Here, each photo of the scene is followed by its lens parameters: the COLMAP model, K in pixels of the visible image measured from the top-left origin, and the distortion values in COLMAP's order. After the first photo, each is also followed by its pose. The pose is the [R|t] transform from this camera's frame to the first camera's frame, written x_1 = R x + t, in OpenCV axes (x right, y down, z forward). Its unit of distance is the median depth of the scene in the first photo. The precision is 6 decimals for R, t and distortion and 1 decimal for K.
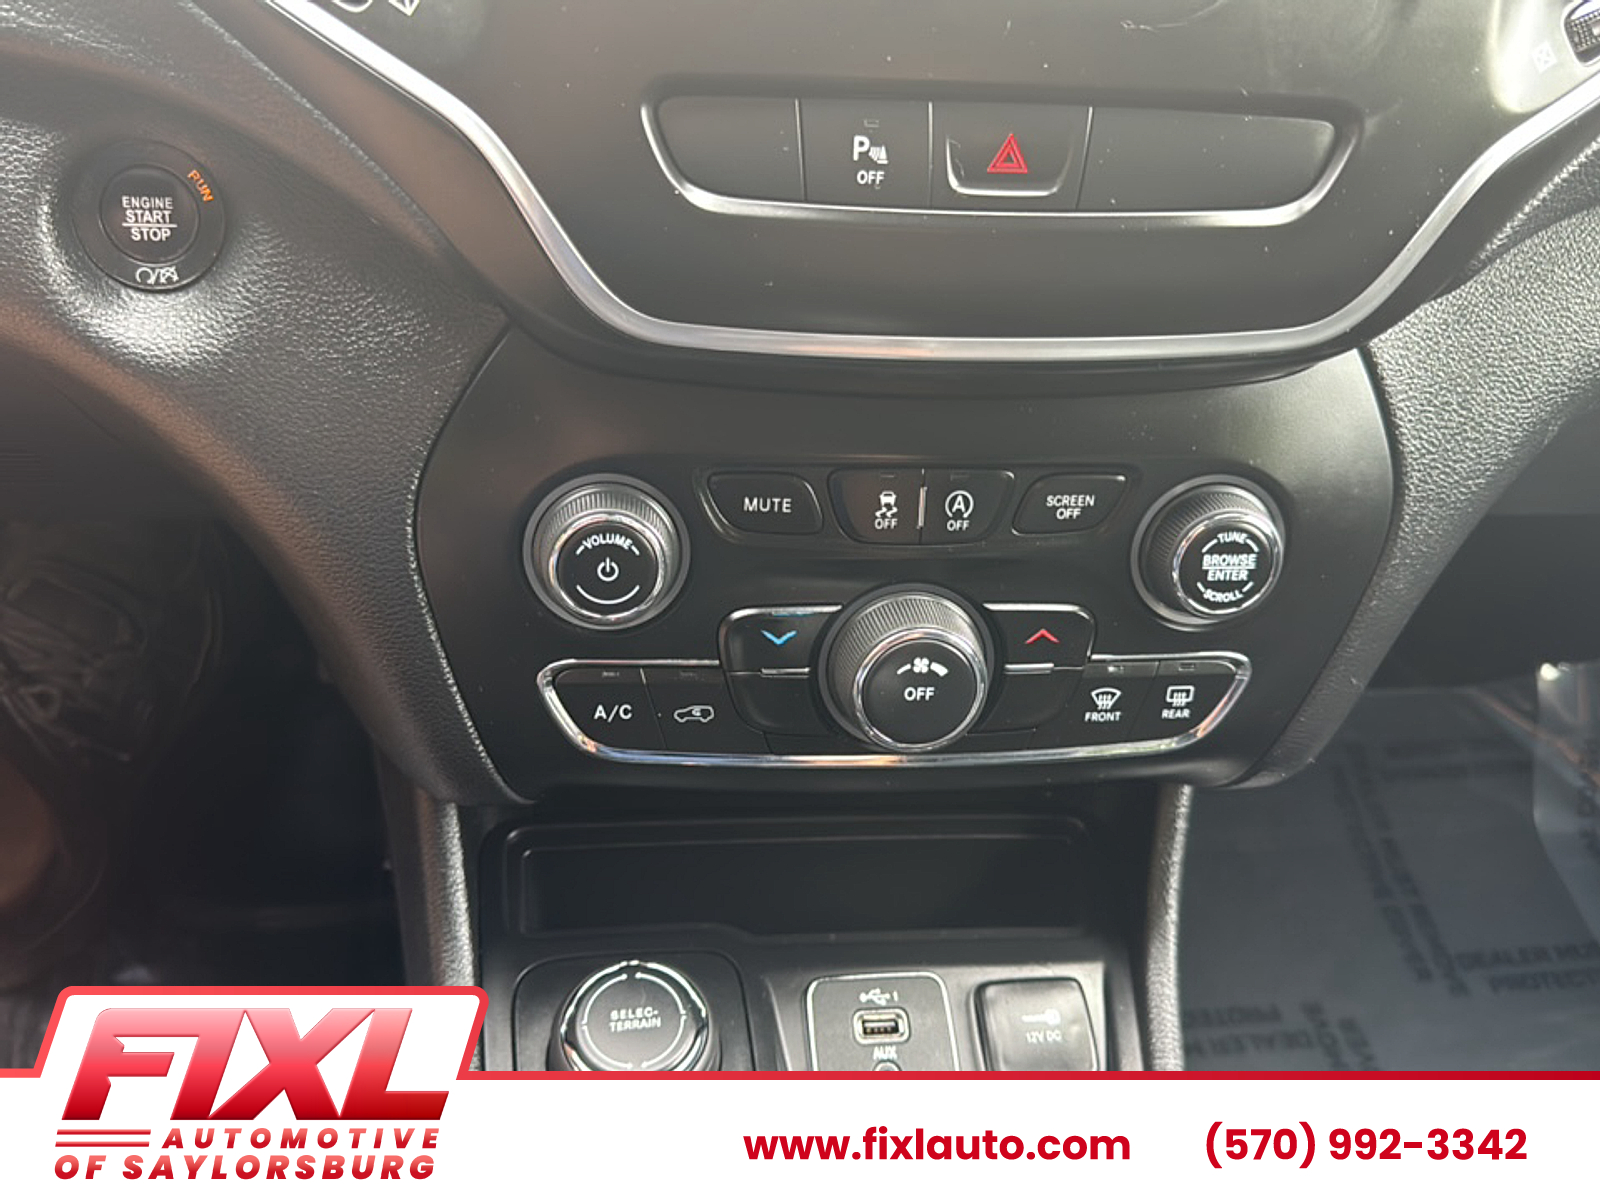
lens RADIAL K [[1444.4, 0, 800.0], [0, 1444.4, 600.0], [0, 0, 1]] dist [0.129168, -0.276781]
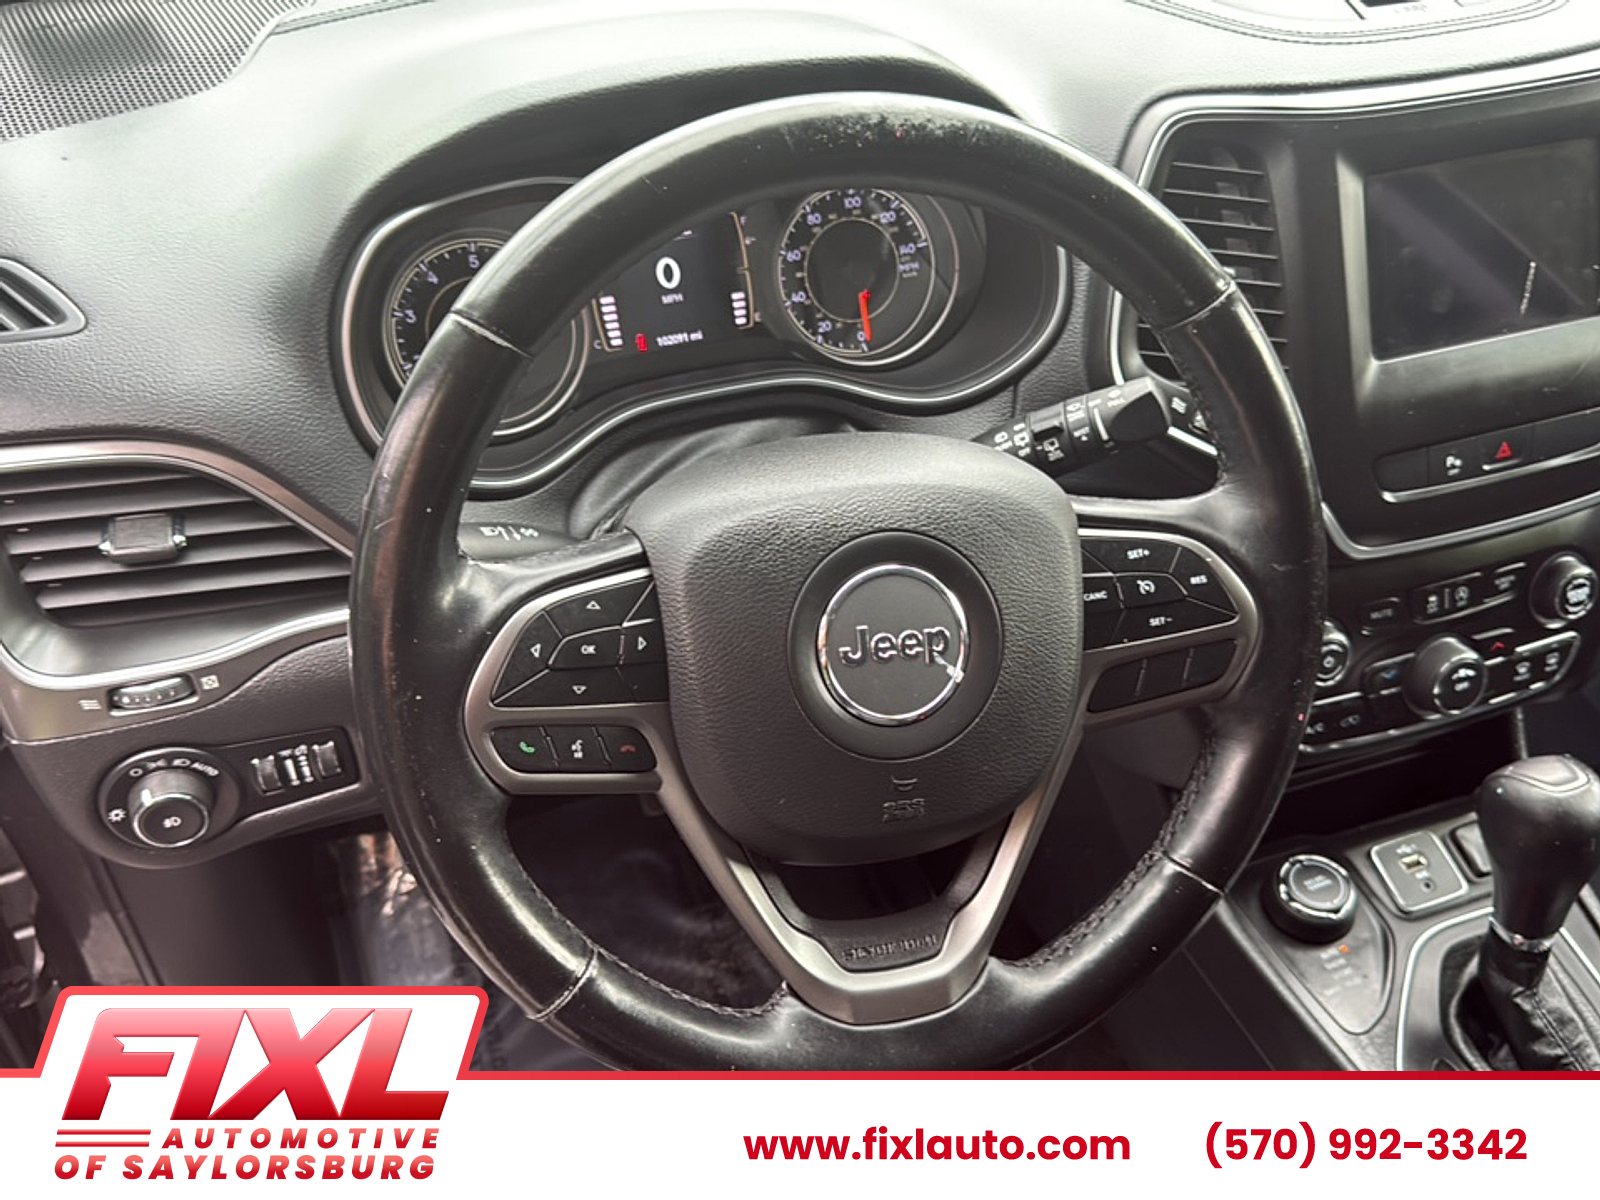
lens RADIAL K [[1444.4, 0, 800.0], [0, 1444.4, 600.0], [0, 0, 1]] dist [0.129168, -0.276781]
pose [[0.968587, -0.217376, 0.120772, -0.922373], [0.218638, 0.975802, 0.002868, -0.233788], [-0.118473, 0.023627, 0.992676, -0.851623]]
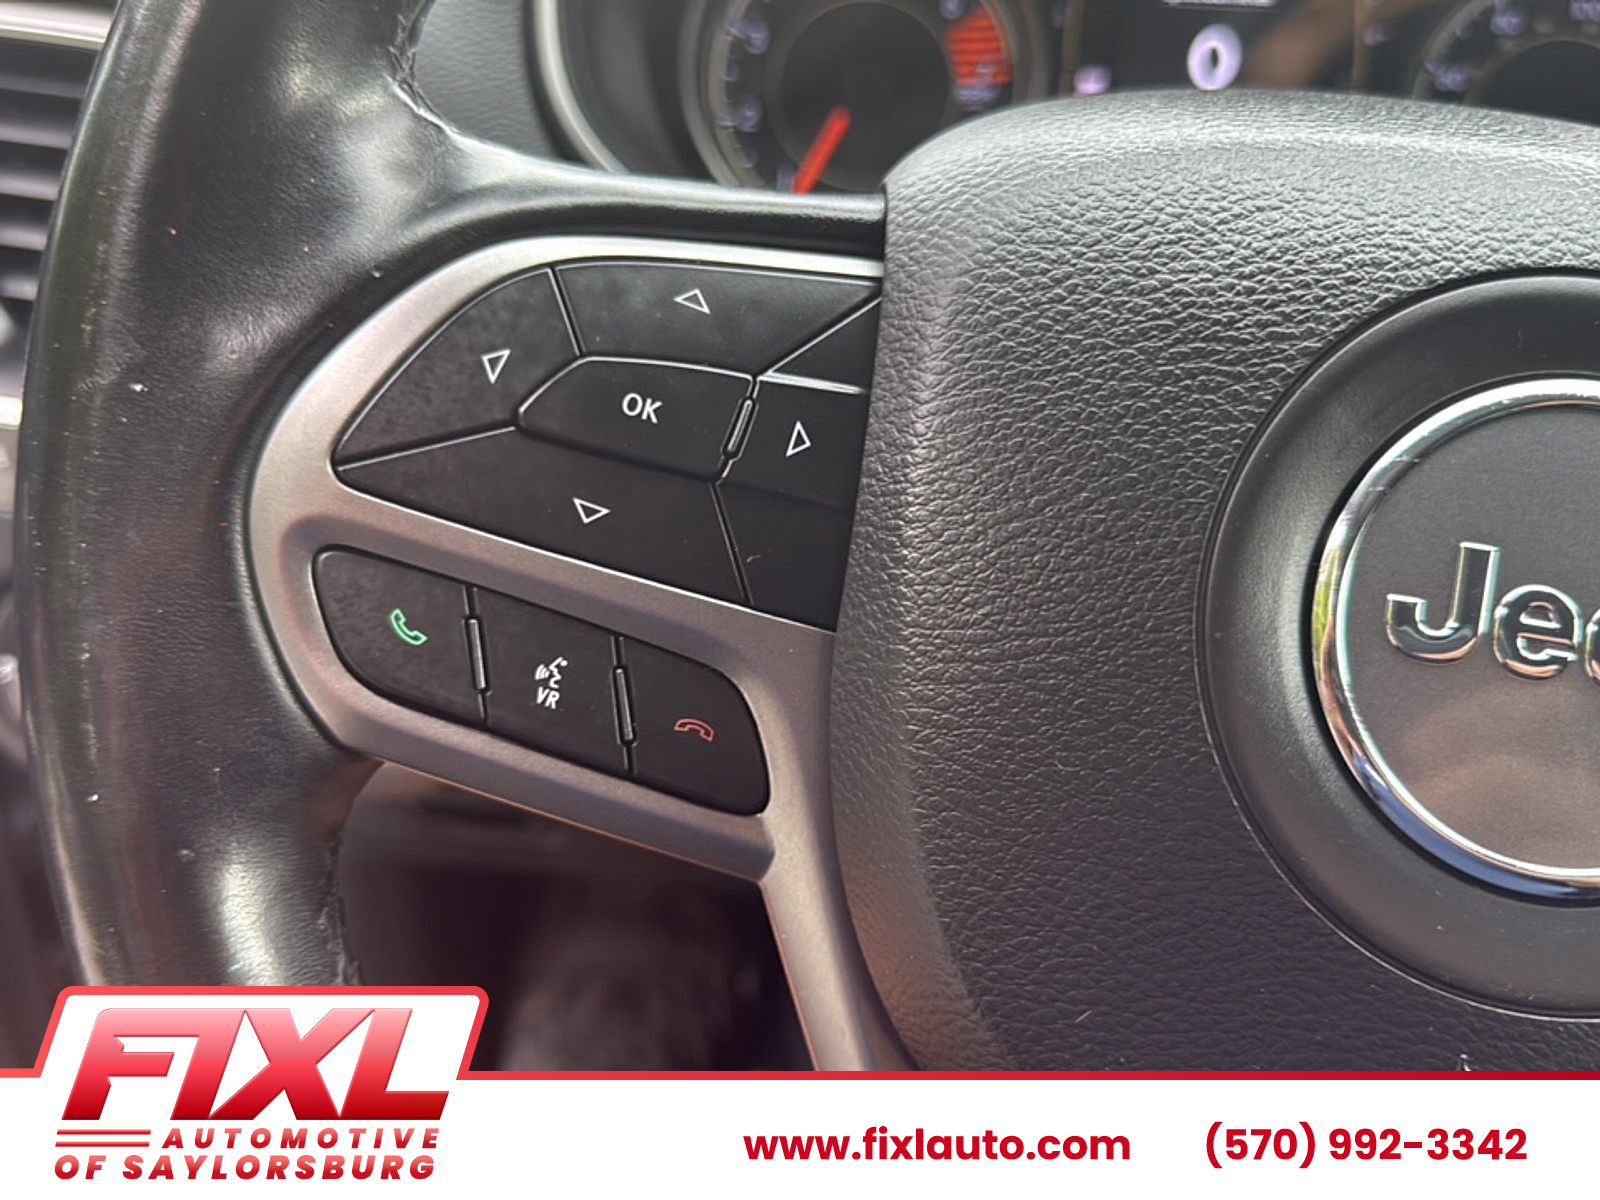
lens RADIAL K [[1533.4, 0, 800.0], [0, 1533.4, 600.0], [0, 0, 1]] dist [0.078699, -0.340107]
pose [[0.975079, 0.031001, -0.219682, -0.816339], [-0.067767, 0.984483, -0.161864, -0.110323], [0.211256, 0.172718, 0.962050, -0.090292]]
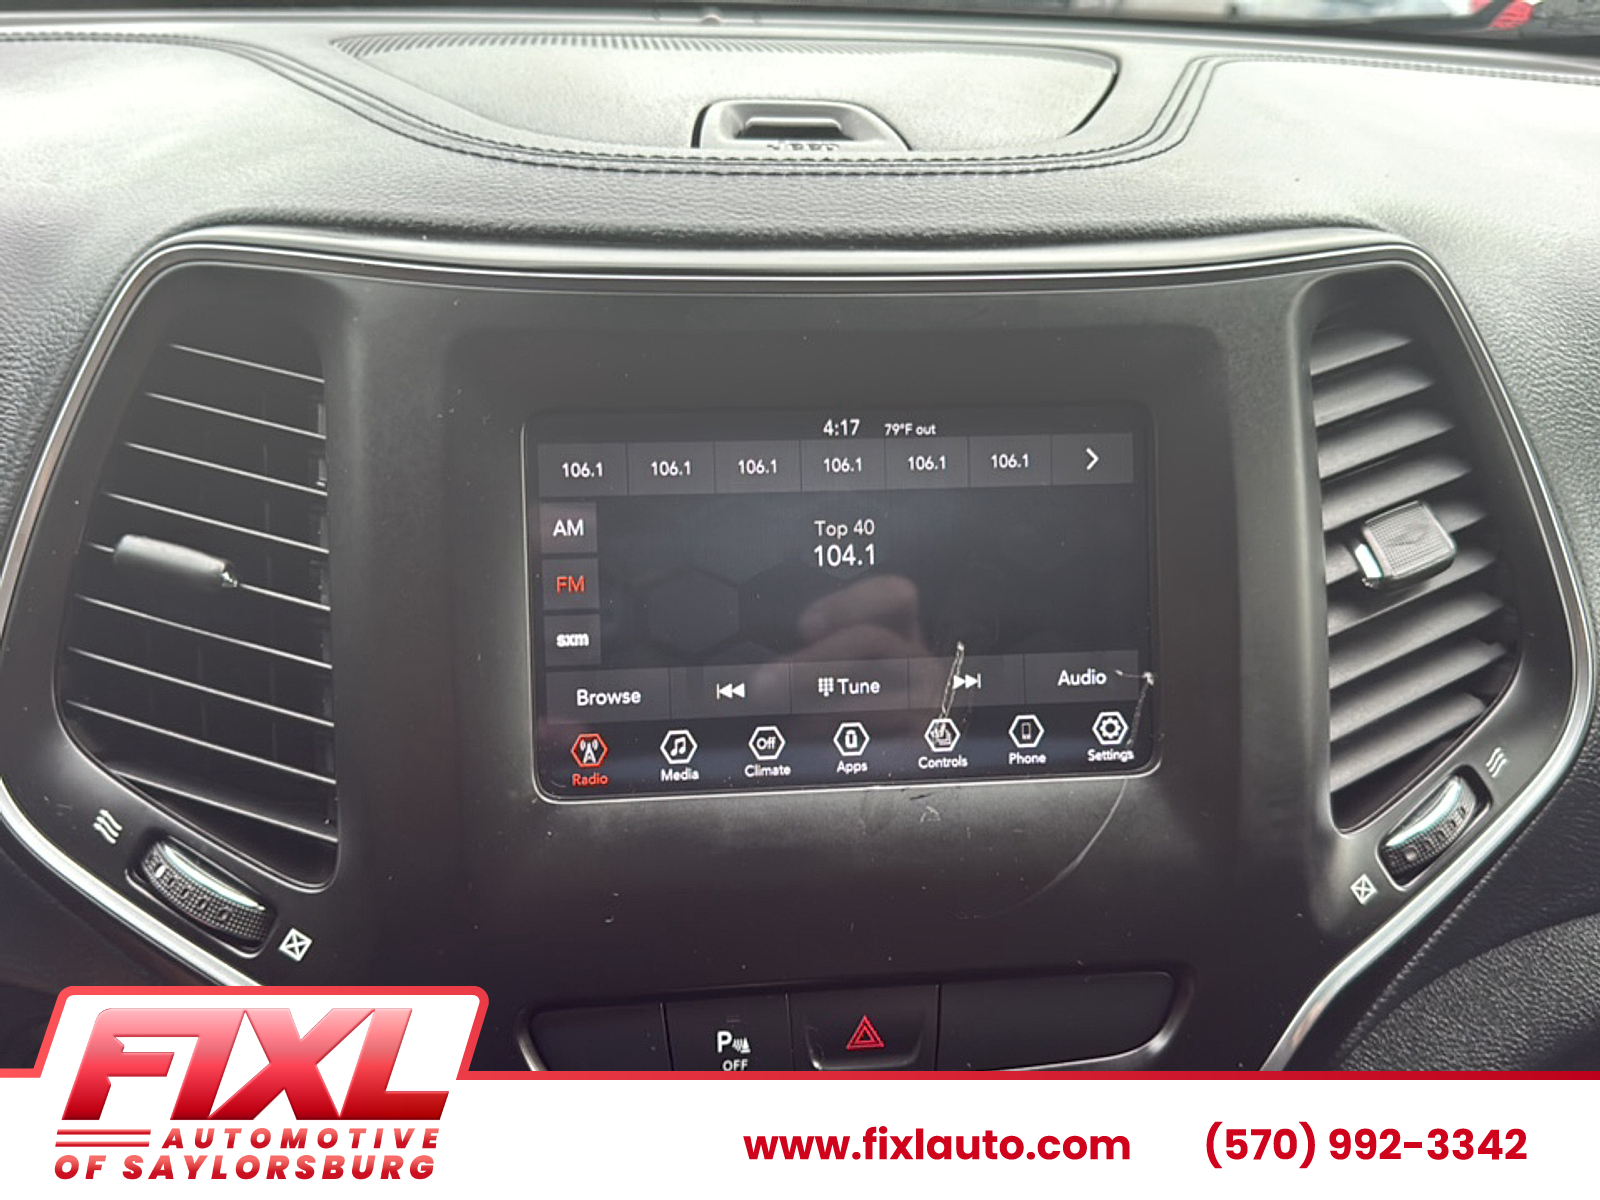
lens RADIAL K [[1444.4, 0, 800.0], [0, 1444.4, 600.0], [0, 0, 1]] dist [0.129168, -0.276781]
pose [[0.998542, -0.053974, -0.000499, 0.081916], [0.052204, 0.968068, -0.245193, -0.254941], [0.013717, 0.244809, 0.969474, -0.080060]]
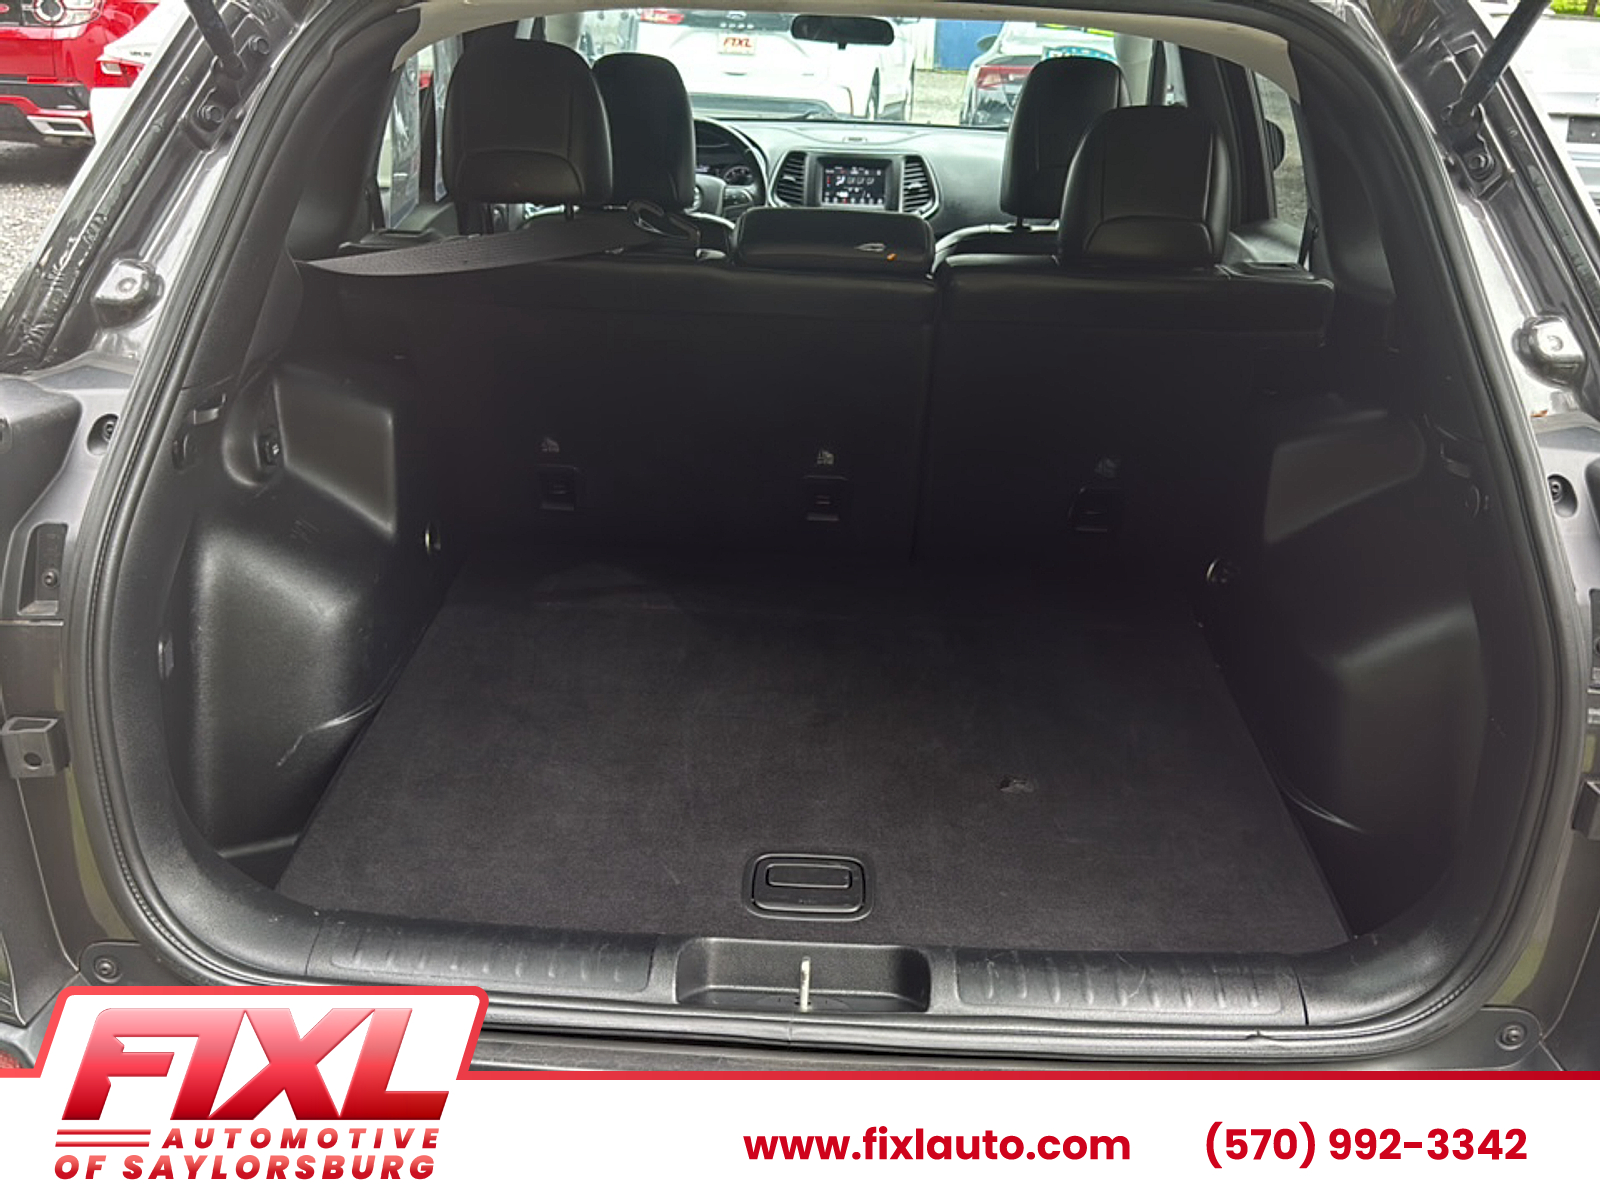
lens RADIAL K [[1444.4, 0, 800.0], [0, 1444.4, 600.0], [0, 0, 1]] dist [0.129168, -0.276781]
pose [[0.988948, 0.000965, -0.148256, 0.995606], [-0.045161, 0.954418, -0.295035, 4.054460], [0.141214, 0.298470, 0.943914, -6.164943]]
